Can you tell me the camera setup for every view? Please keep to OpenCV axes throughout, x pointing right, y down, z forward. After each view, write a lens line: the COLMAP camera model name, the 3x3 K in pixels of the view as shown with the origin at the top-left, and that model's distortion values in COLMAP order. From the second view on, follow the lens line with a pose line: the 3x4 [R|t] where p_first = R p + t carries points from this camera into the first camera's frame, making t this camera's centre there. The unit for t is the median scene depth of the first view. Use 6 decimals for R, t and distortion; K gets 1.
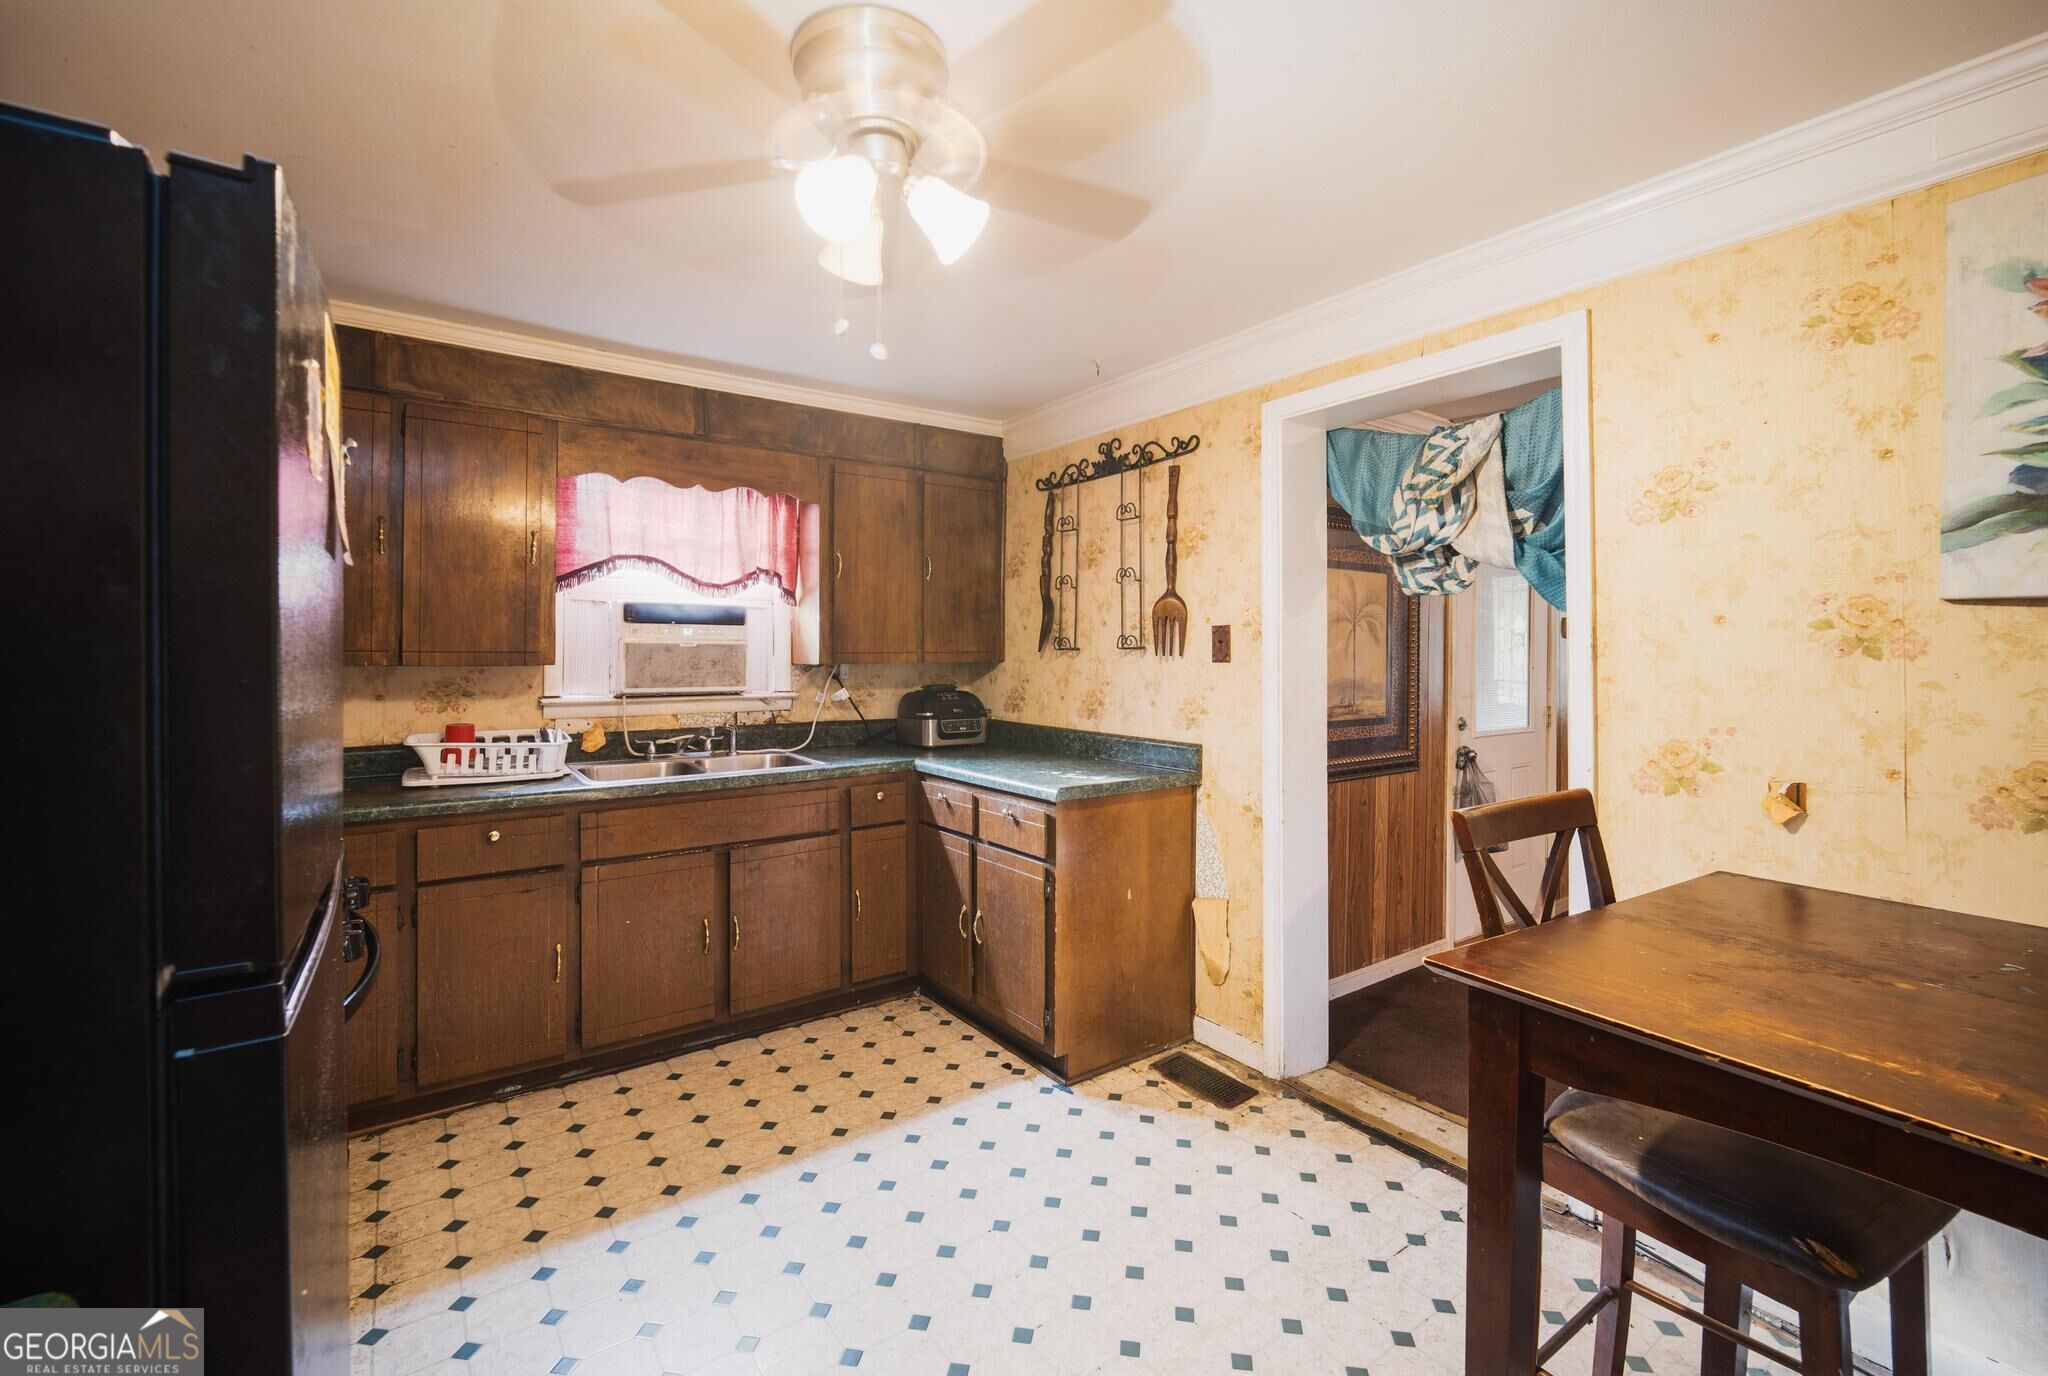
lens RADIAL K [[884.7, 0, 1031.4], [0, 884.7, 645.9], [0, 0, 1]] dist [-0.013474, -0.000654]
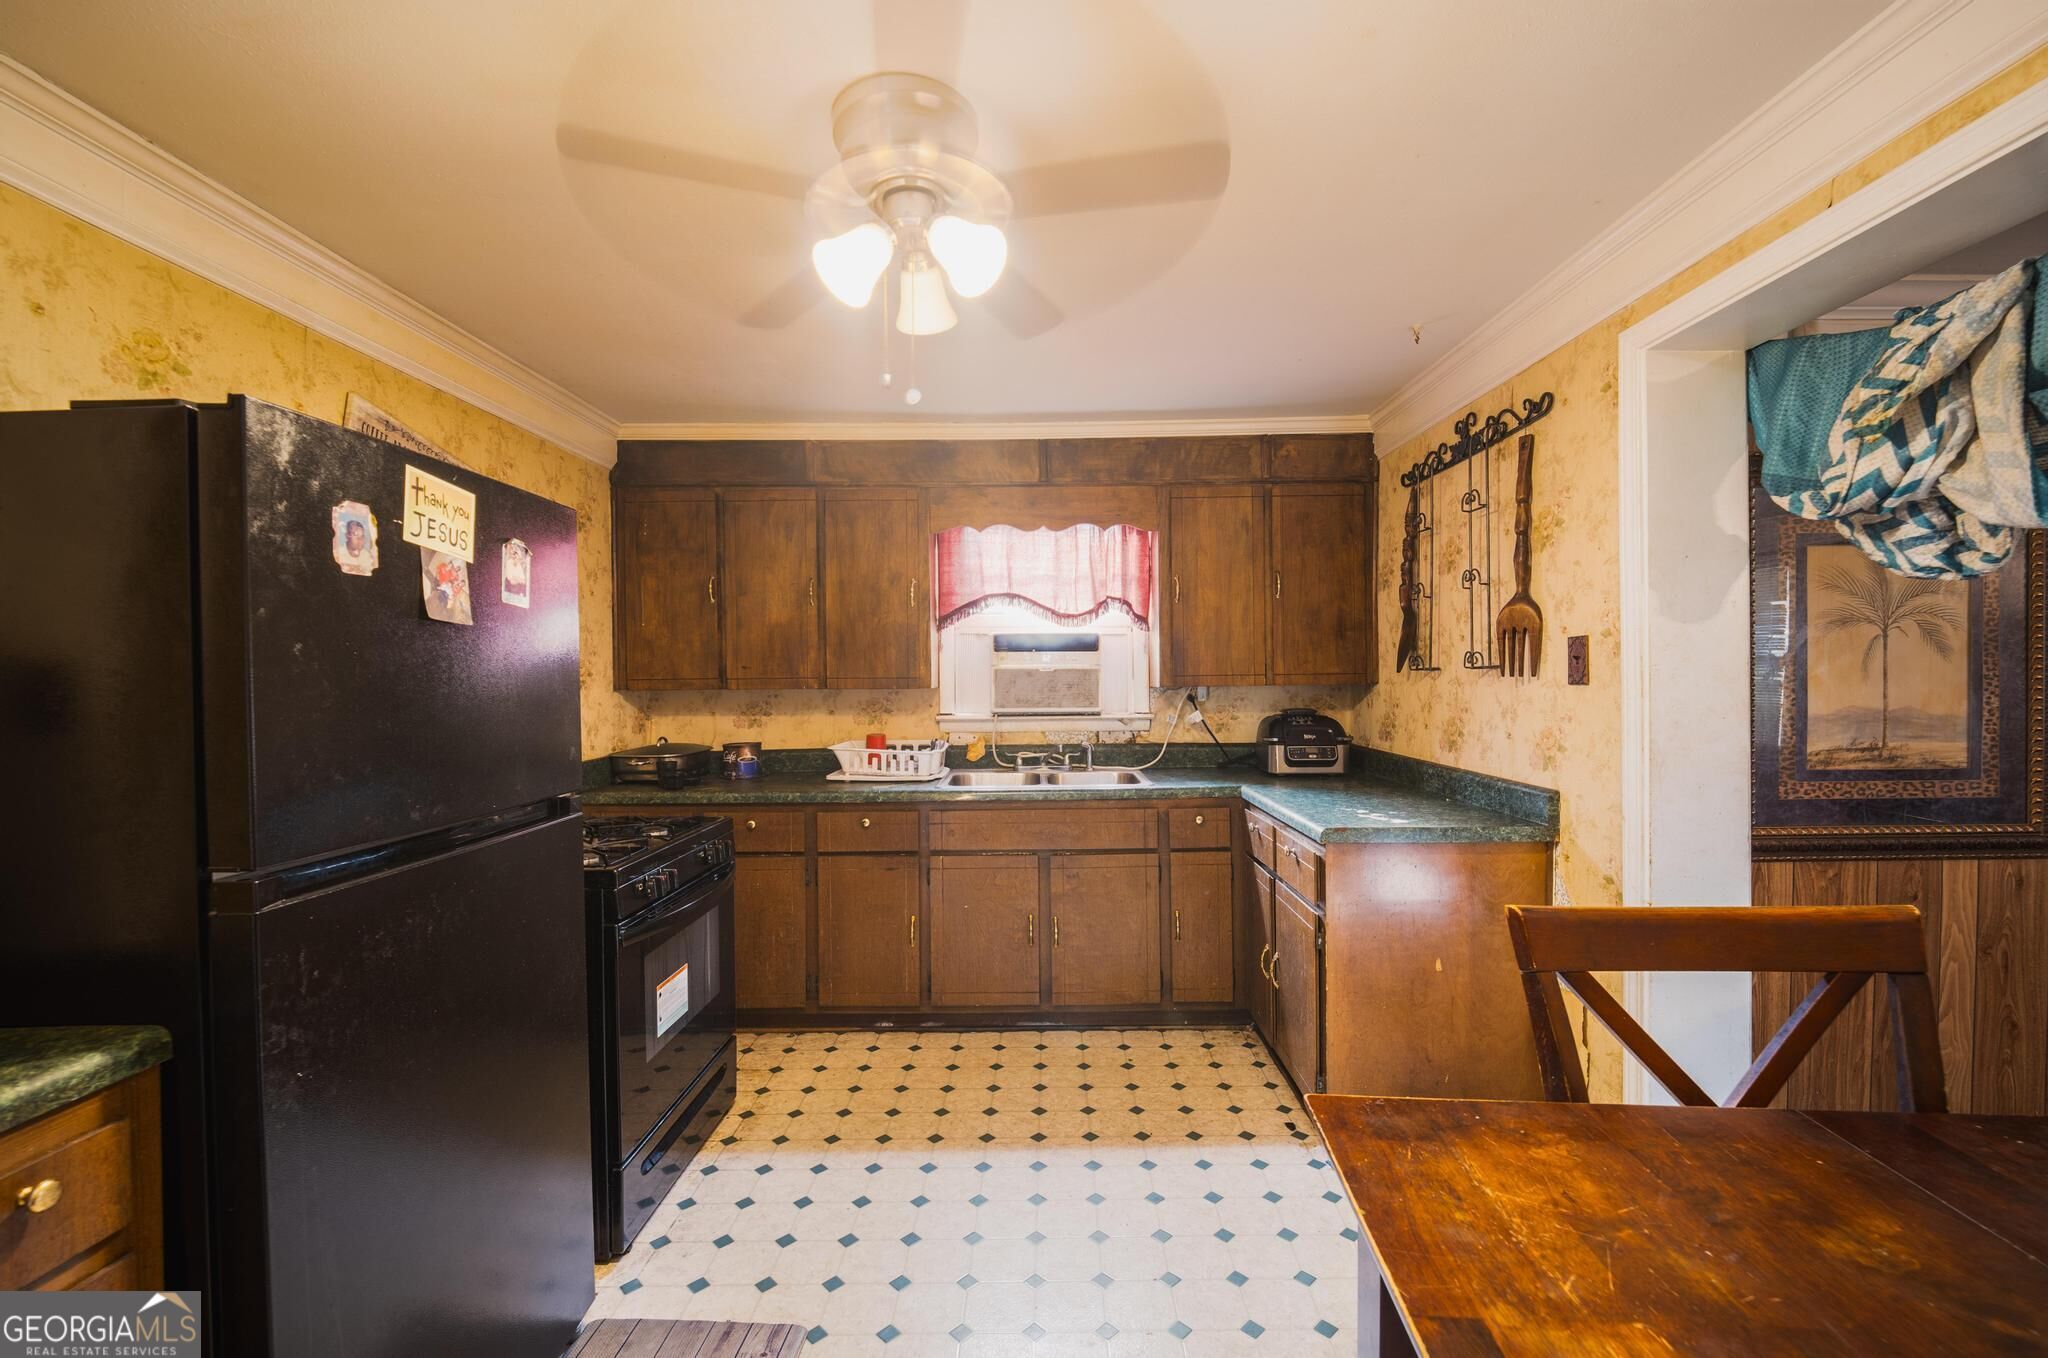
lens RADIAL K [[863.9, 0, 1024.0], [0, 863.9, 679.0], [0, 0, 1]] dist [-0.000987, -0.007266]
pose [[0.801342, -0.006196, -0.598174, 0.262956], [0.014173, 0.999862, 0.008629, 0.000382], [0.598039, -0.015393, 0.801319, 0.112119]]
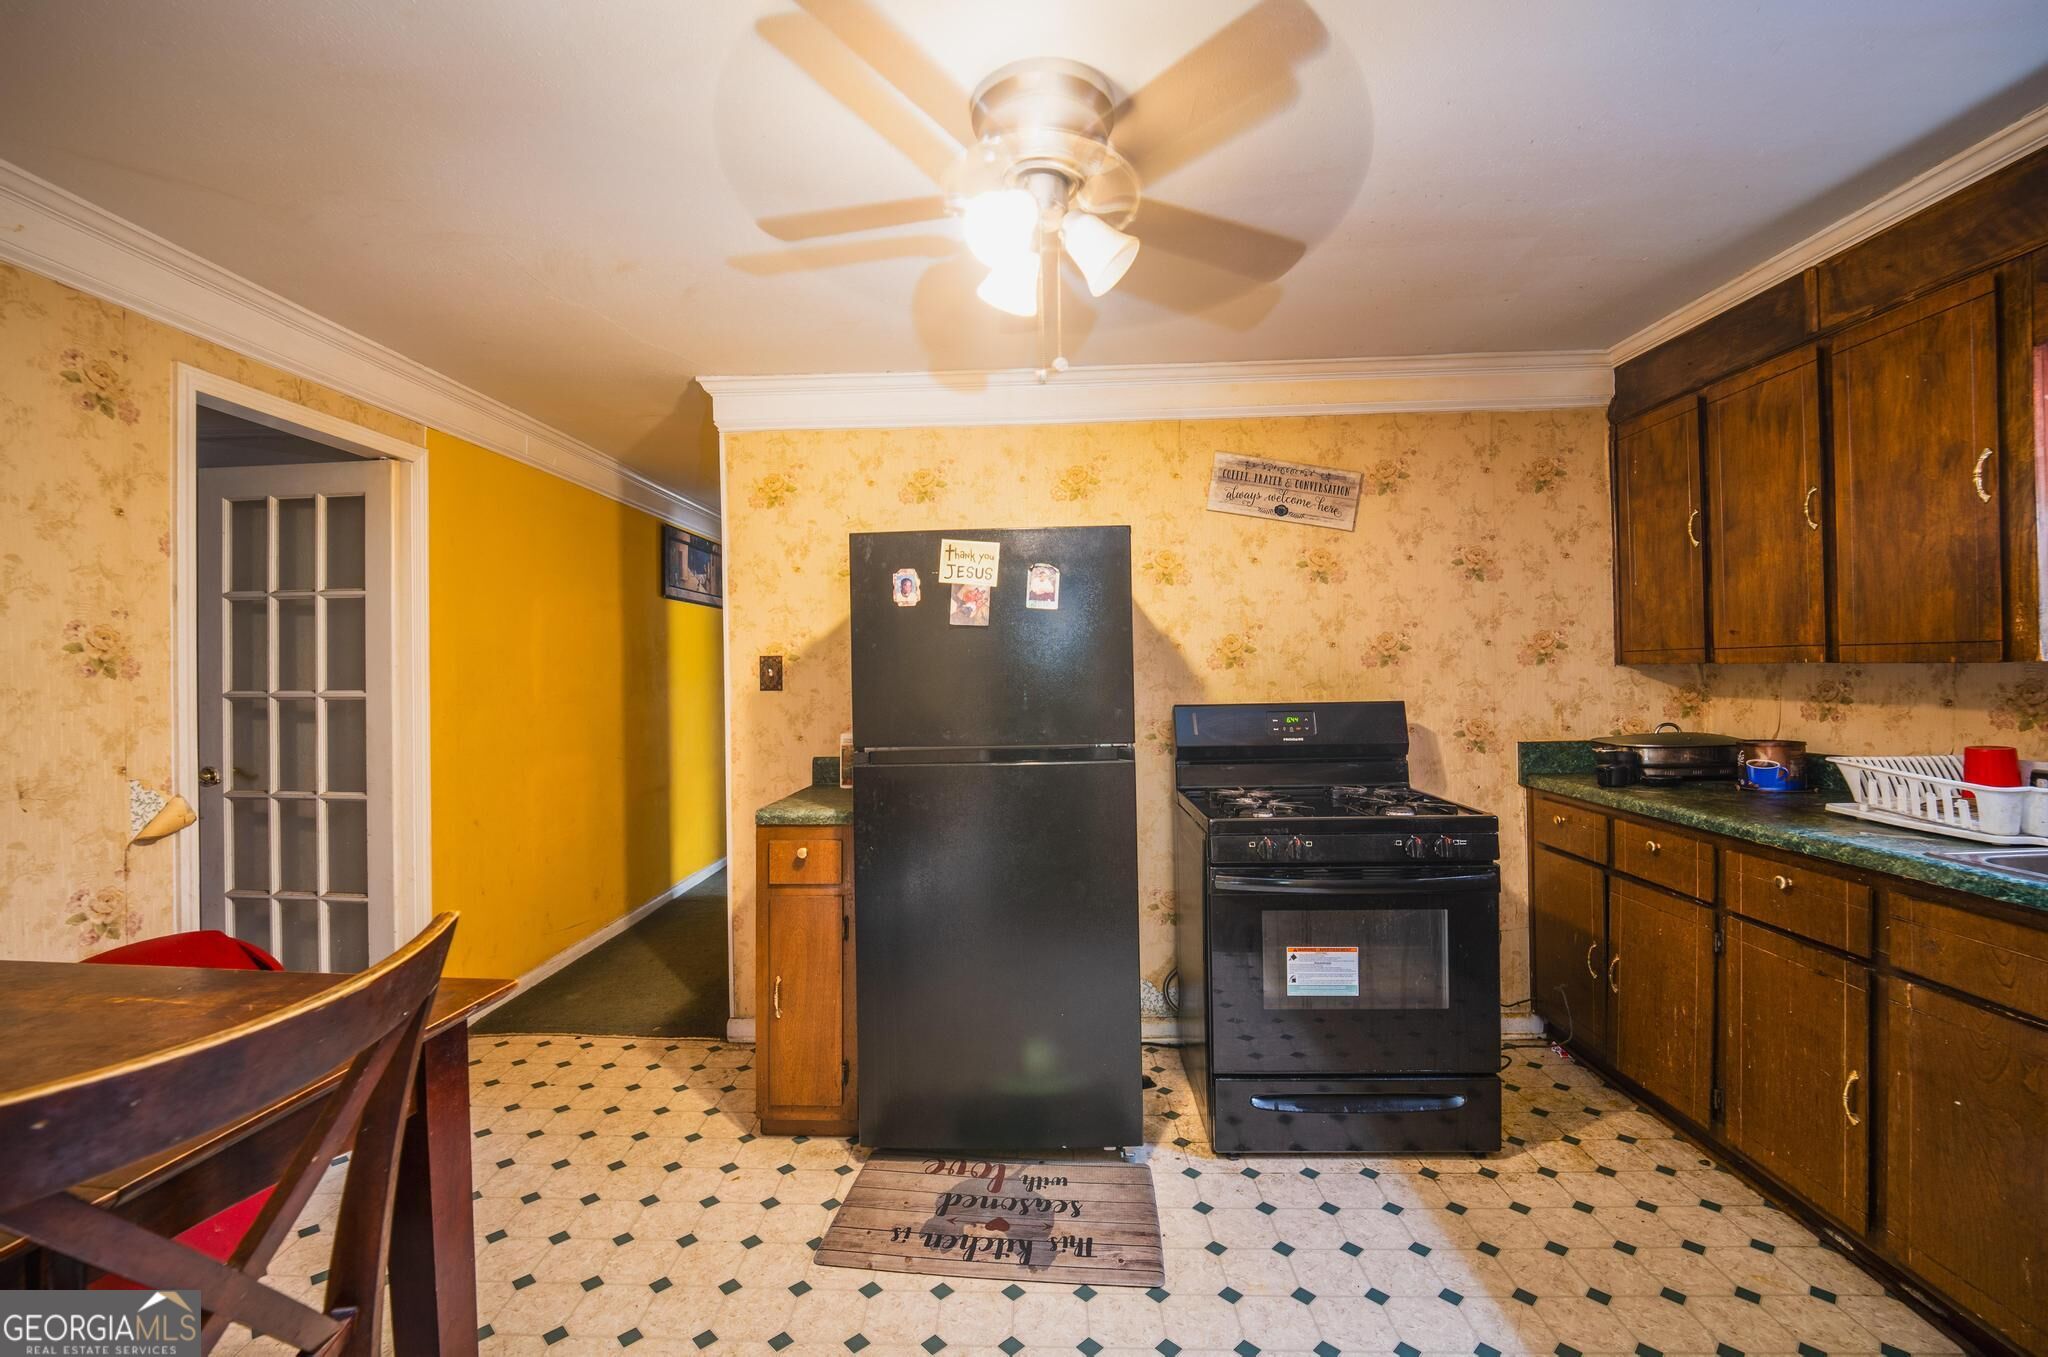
lens RADIAL K [[863.9, 0, 1024.0], [0, 863.9, 678.5], [0, 0, 1]] dist [-0.000987, -0.007266]
pose [[-0.609952, 0.017120, -0.792253, 0.320896], [0.023409, 0.999720, 0.003580, 0.014348], [0.792093, -0.016362, -0.610182, 0.763020]]
